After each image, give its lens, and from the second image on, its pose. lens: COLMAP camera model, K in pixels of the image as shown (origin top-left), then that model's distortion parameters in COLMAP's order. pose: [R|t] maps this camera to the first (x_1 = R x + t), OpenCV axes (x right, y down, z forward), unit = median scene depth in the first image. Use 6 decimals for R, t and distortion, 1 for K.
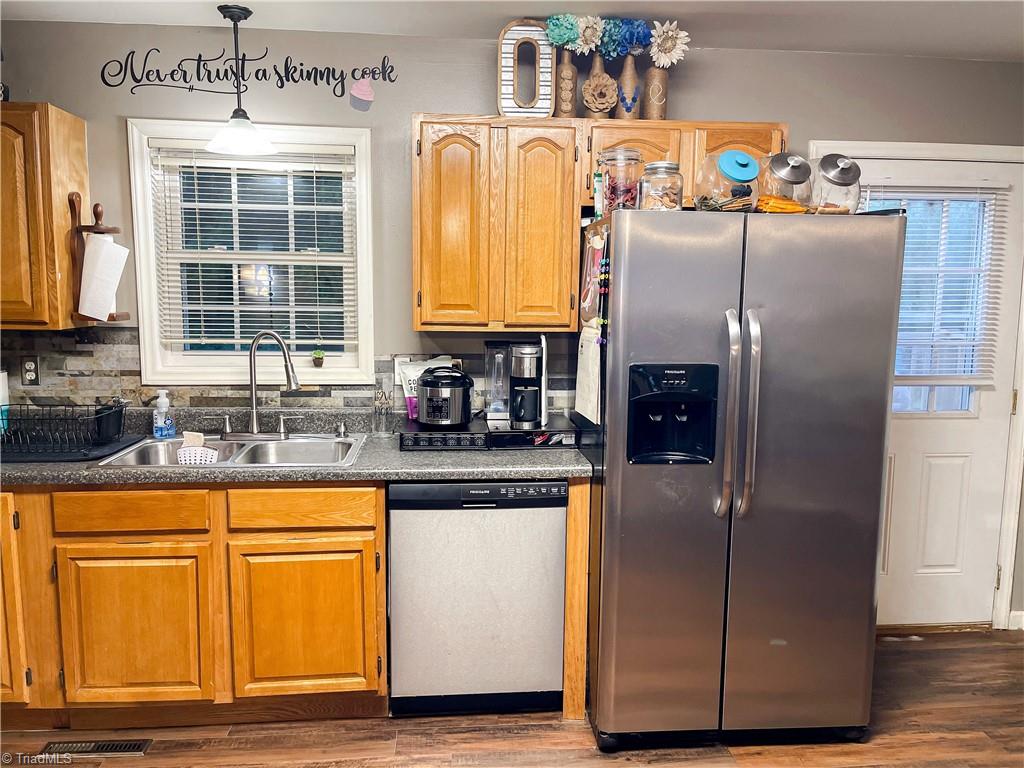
lens RADIAL K [[772.7, 0, 510.9], [0, 772.7, 389.1], [0, 0, 1]] dist [0.066178, -0.085381]
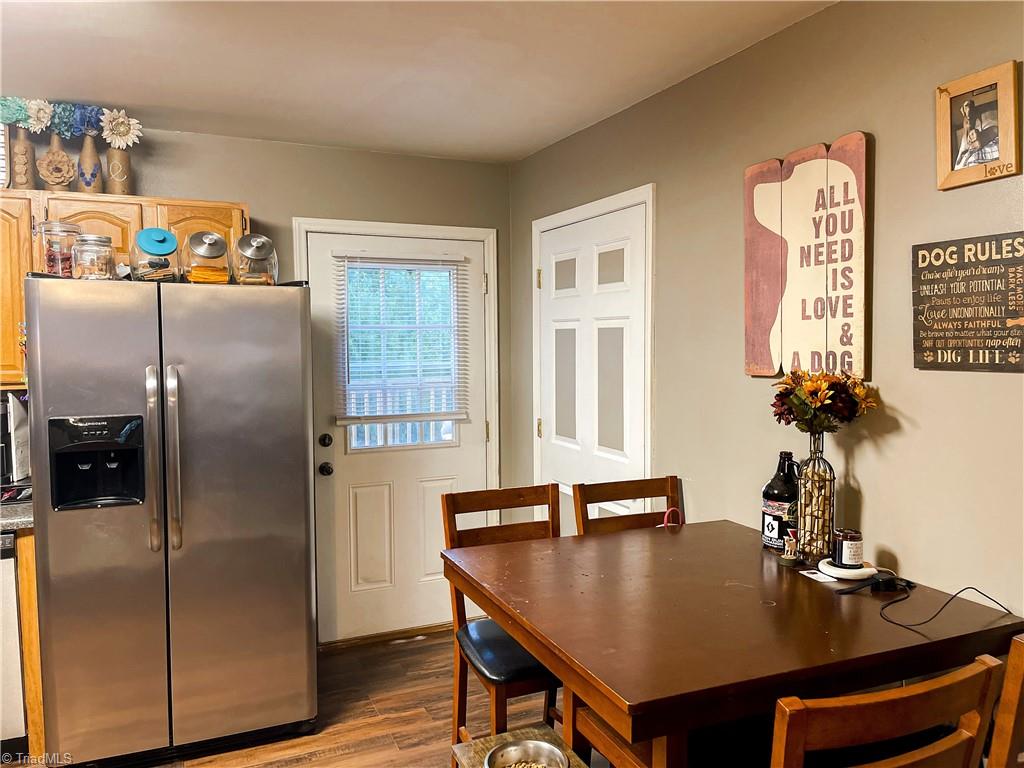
lens RADIAL K [[772.7, 0, 515.3], [0, 772.7, 389.0], [0, 0, 1]] dist [0.066178, -0.085381]
pose [[0.945388, -0.036978, 0.323843, 0.356474], [0.055450, 0.997307, -0.047998, 0.012859], [-0.321196, 0.063334, 0.944893, -0.211254]]
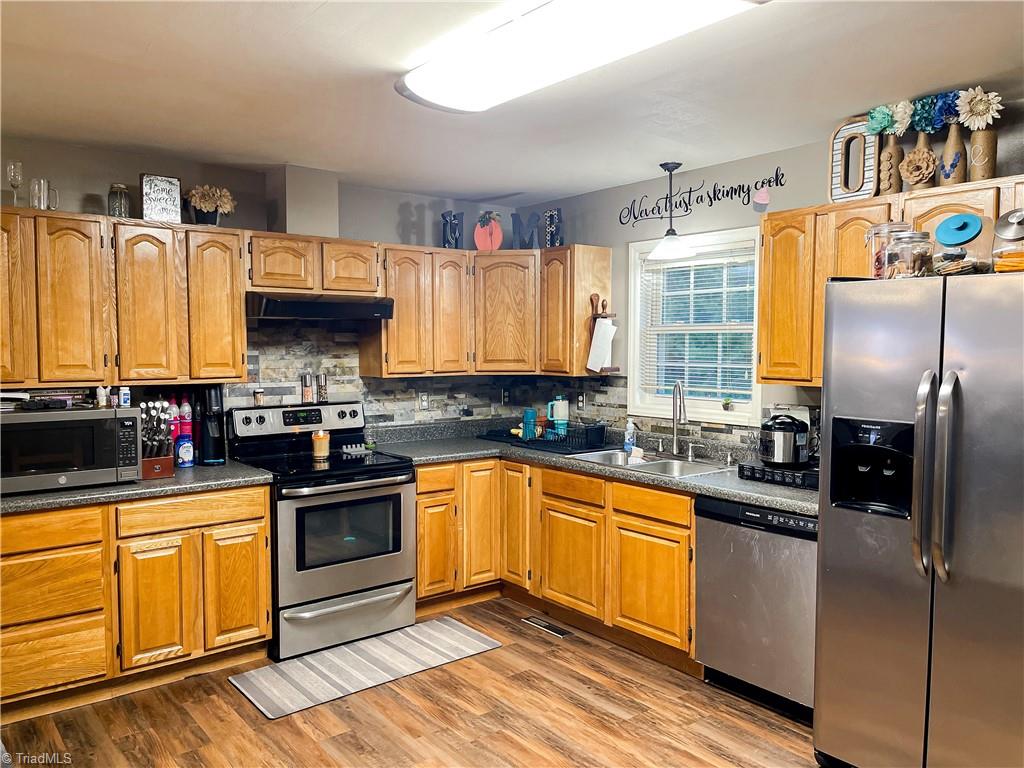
lens RADIAL K [[772.7, 0, 509.3], [0, 772.7, 389.6], [0, 0, 1]] dist [0.066178, -0.085381]
pose [[0.544522, 0.038194, -0.837876, 0.723600], [-0.098794, 0.994929, -0.018851, -0.002904], [0.832908, 0.093042, 0.545535, -0.015983]]
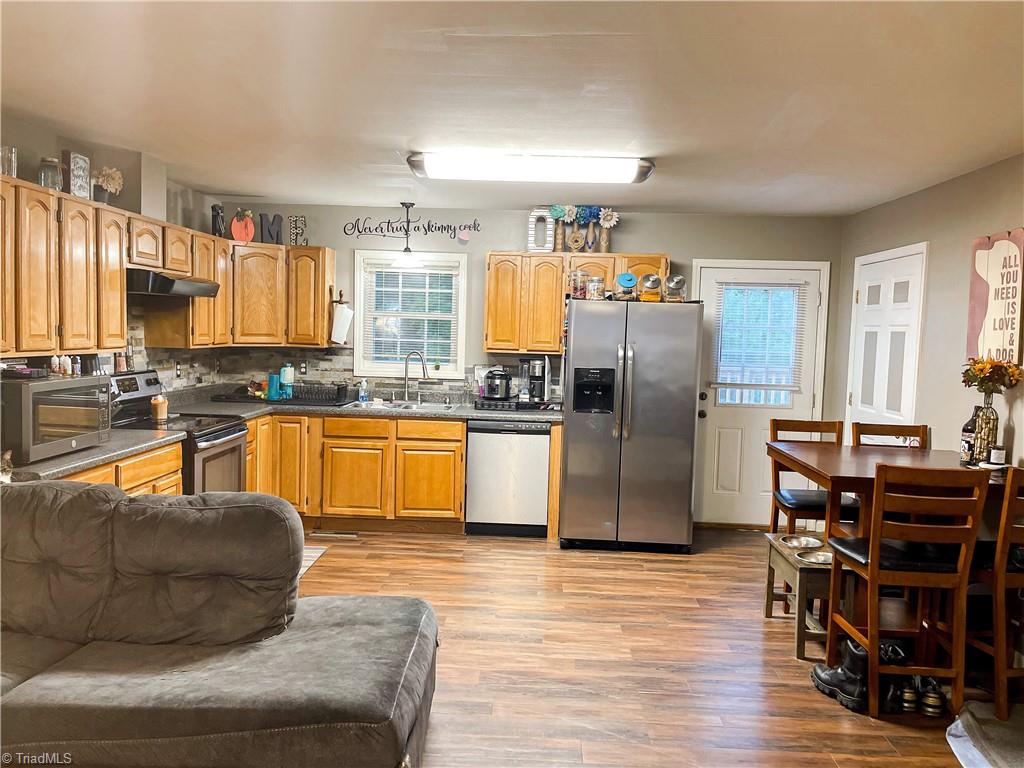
lens RADIAL K [[772.7, 0, 507.9], [0, 772.7, 387.1], [0, 0, 1]] dist [0.066178, -0.085381]
pose [[0.990591, 0.028128, -0.133931, 0.225217], [-0.035240, 0.998075, -0.051033, 0.125101], [0.132237, 0.055272, 0.989676, -1.062245]]
